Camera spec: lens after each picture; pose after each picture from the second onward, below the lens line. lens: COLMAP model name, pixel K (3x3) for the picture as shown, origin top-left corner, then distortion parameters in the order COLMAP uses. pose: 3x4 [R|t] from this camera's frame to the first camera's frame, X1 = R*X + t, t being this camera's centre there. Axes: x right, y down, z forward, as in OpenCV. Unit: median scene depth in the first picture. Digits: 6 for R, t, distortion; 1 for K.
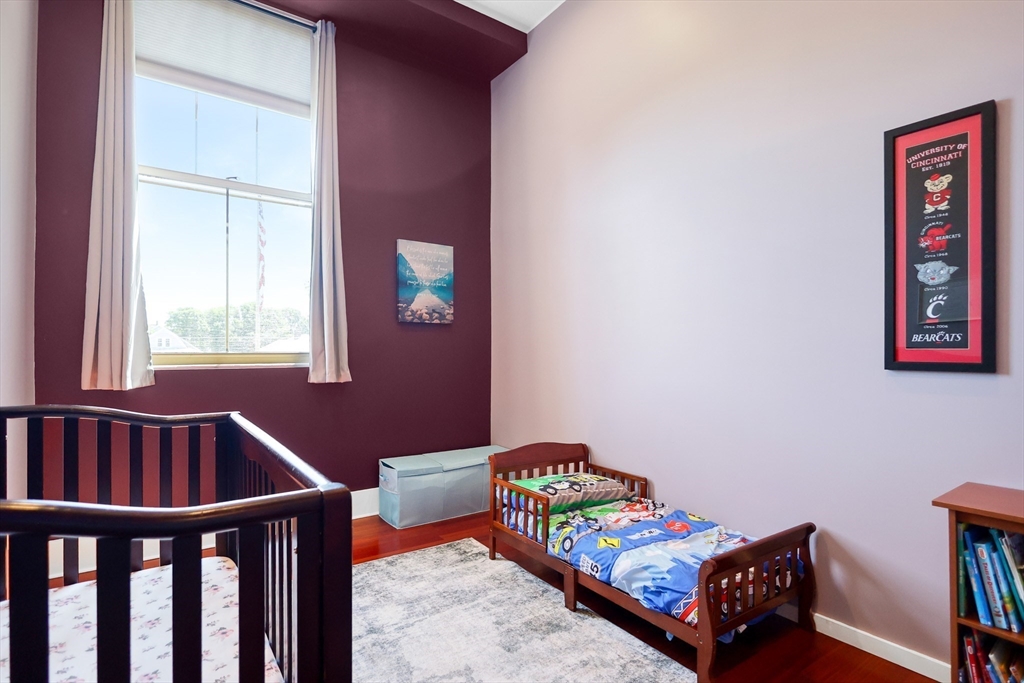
lens RADIAL K [[531.1, 0, 523.3], [0, 531.1, 344.8], [0, 0, 1]] dist [-0.001120, -0.000645]
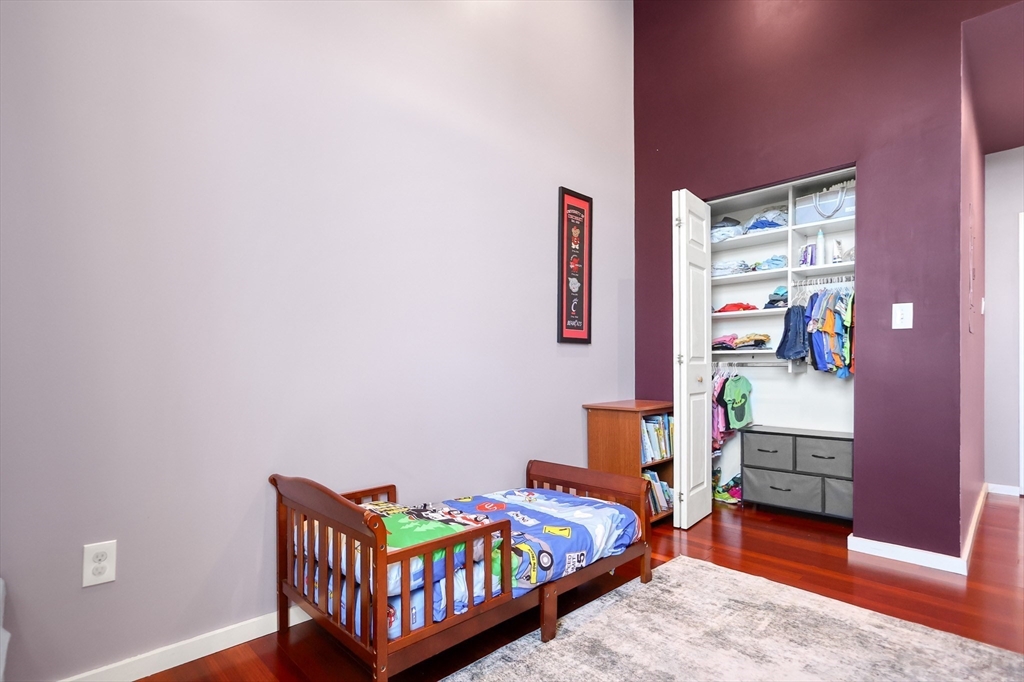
lens RADIAL K [[505.6, 0, 511.1], [0, 505.6, 362.2], [0, 0, 1]] dist [0.000654, 0.000153]
pose [[-0.140929, -0.002149, 0.990017, -0.764309], [-0.008424, 0.999964, 0.000972, 0.107022], [-0.989984, -0.008203, -0.140942, 1.387336]]
